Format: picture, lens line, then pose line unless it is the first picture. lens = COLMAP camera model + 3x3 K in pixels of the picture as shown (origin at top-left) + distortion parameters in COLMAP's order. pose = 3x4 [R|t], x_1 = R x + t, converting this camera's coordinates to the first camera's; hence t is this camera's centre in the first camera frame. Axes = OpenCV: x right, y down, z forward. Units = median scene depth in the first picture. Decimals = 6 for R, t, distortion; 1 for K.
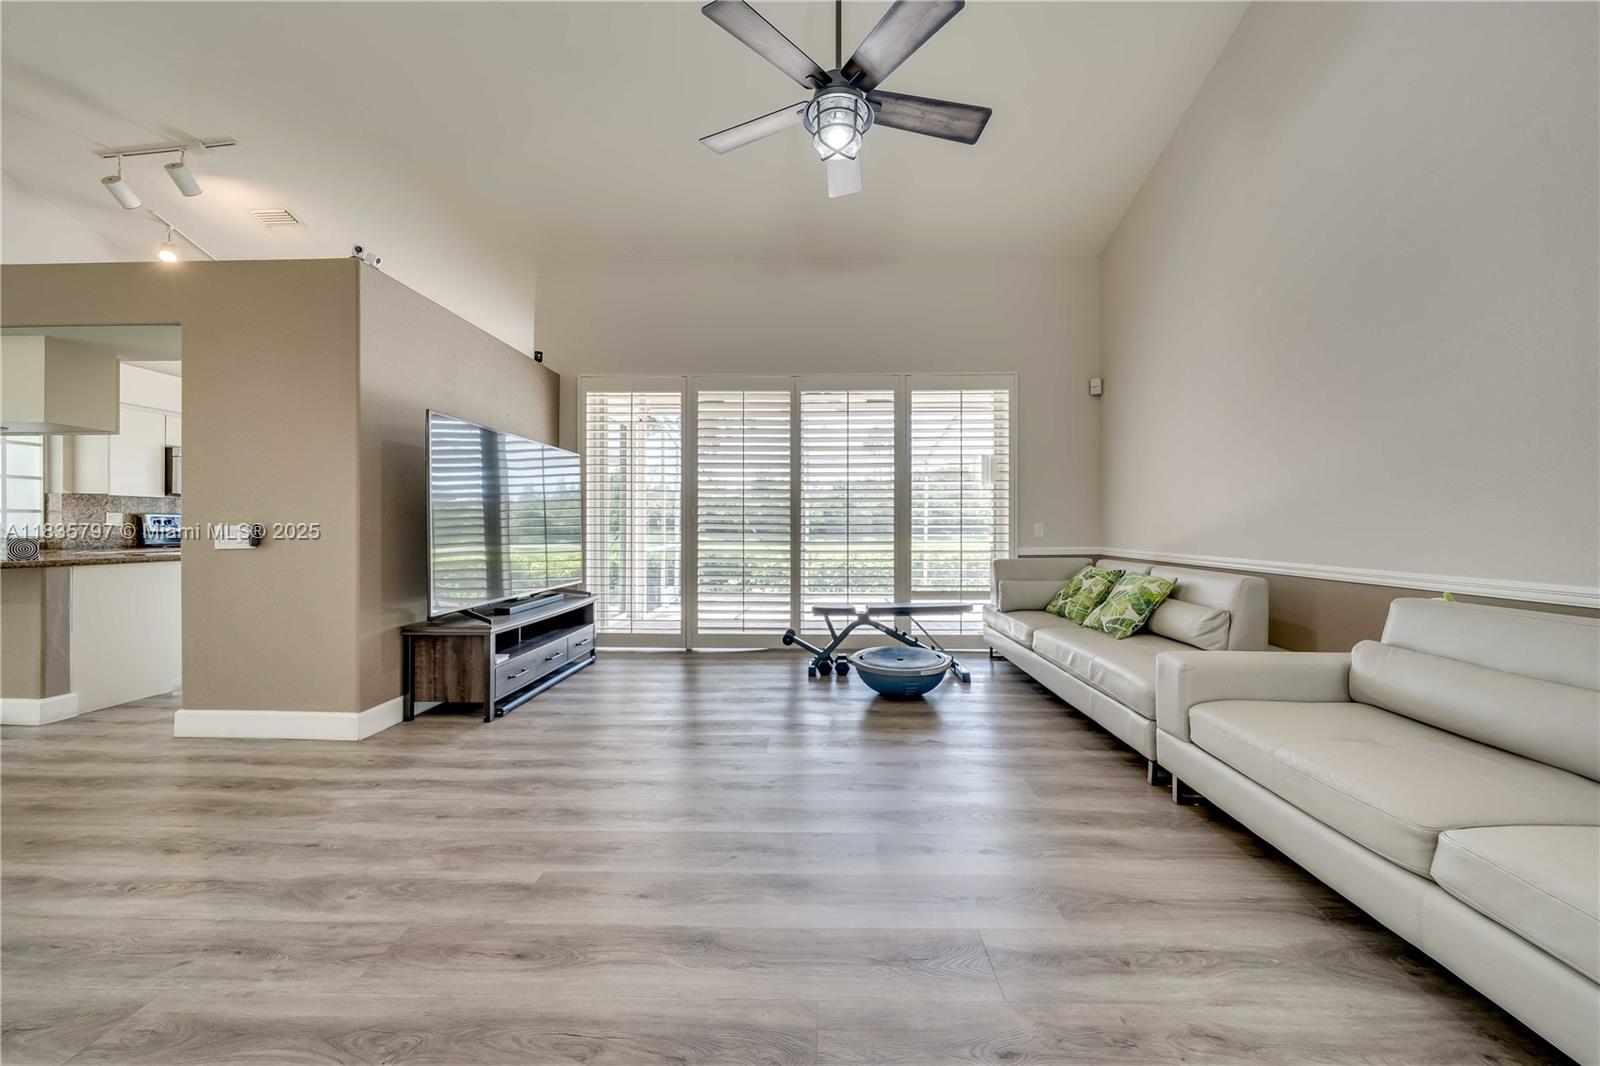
lens RADIAL K [[581.2, 0, 806.0], [0, 581.2, 526.6], [0, 0, 1]] dist [-0.002073, -0.000213]
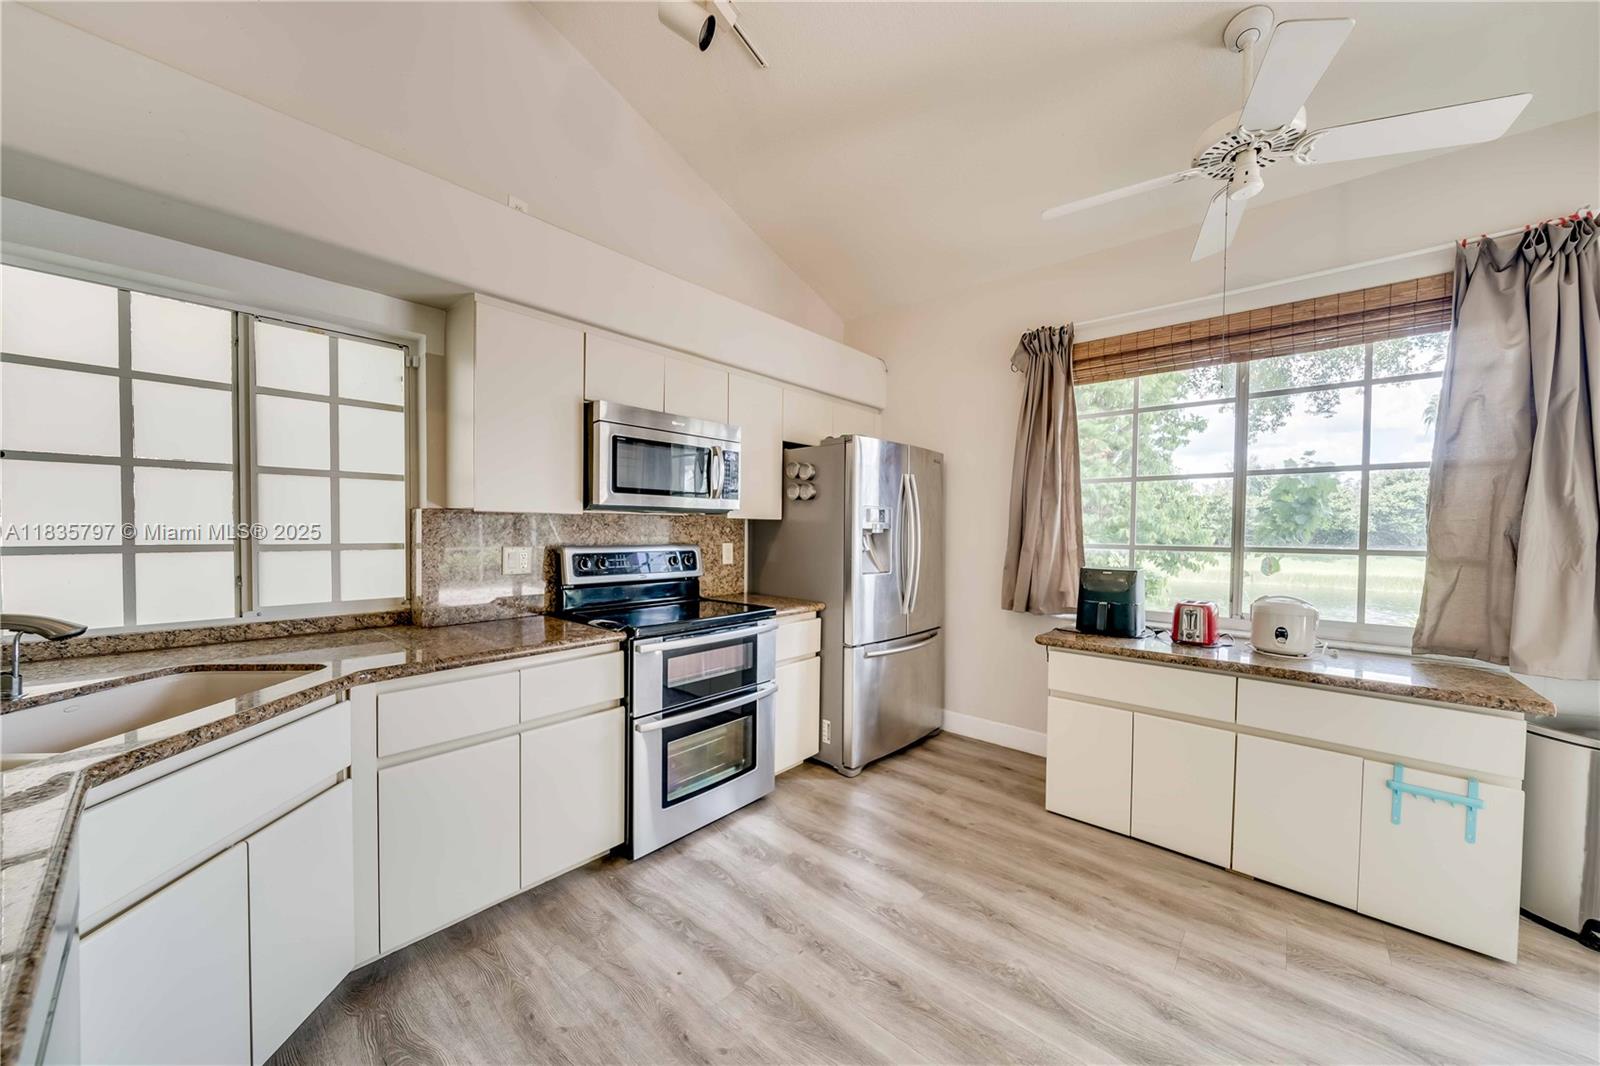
lens RADIAL K [[563.3, 0, 804.0], [0, 563.3, 542.4], [0, 0, 1]] dist [-0.001600, -0.000144]
pose [[0.768886, 0.023455, -0.638955, -1.062512], [-0.010221, 0.999650, 0.024396, -0.062201], [0.639304, -0.012227, 0.768857, 1.189415]]
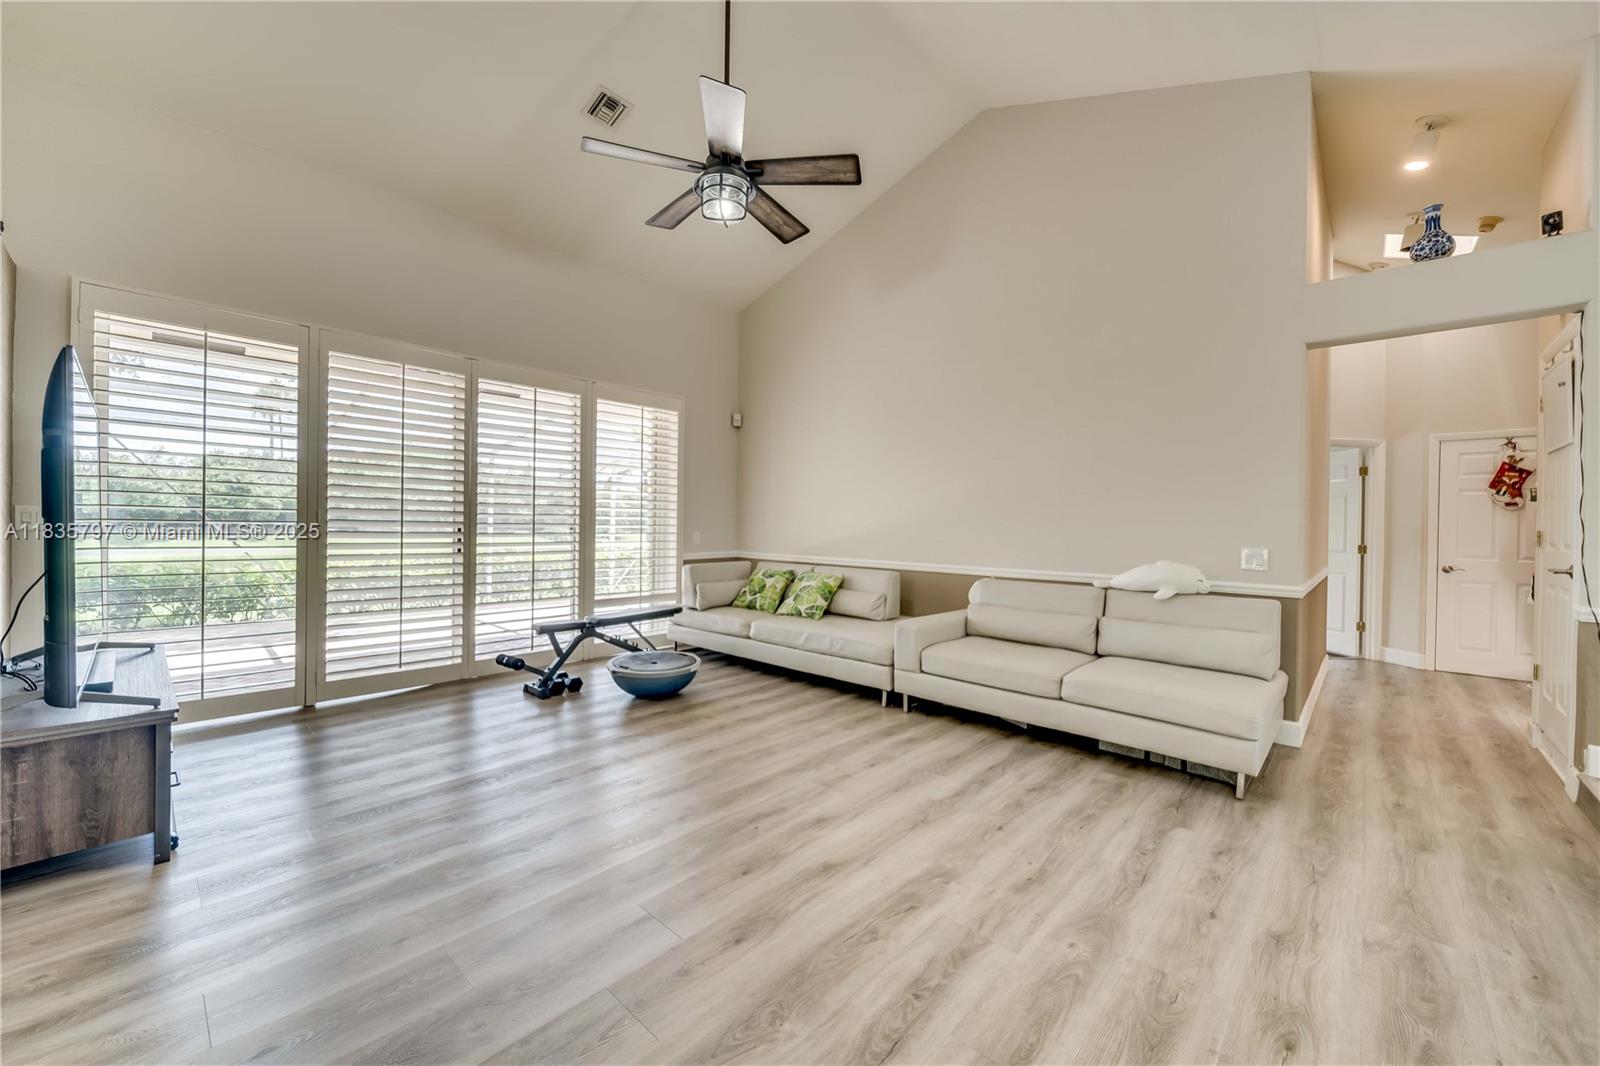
lens RADIAL K [[614.3, 0, 807.2], [0, 614.3, 528.5], [0, 0, 1]] dist [-0.001504, -0.000151]
pose [[0.656877, 0.005425, 0.753979, -0.567597], [-0.013532, 0.999898, 0.004595, -0.031334], [-0.753877, -0.013221, 0.656883, 0.053059]]
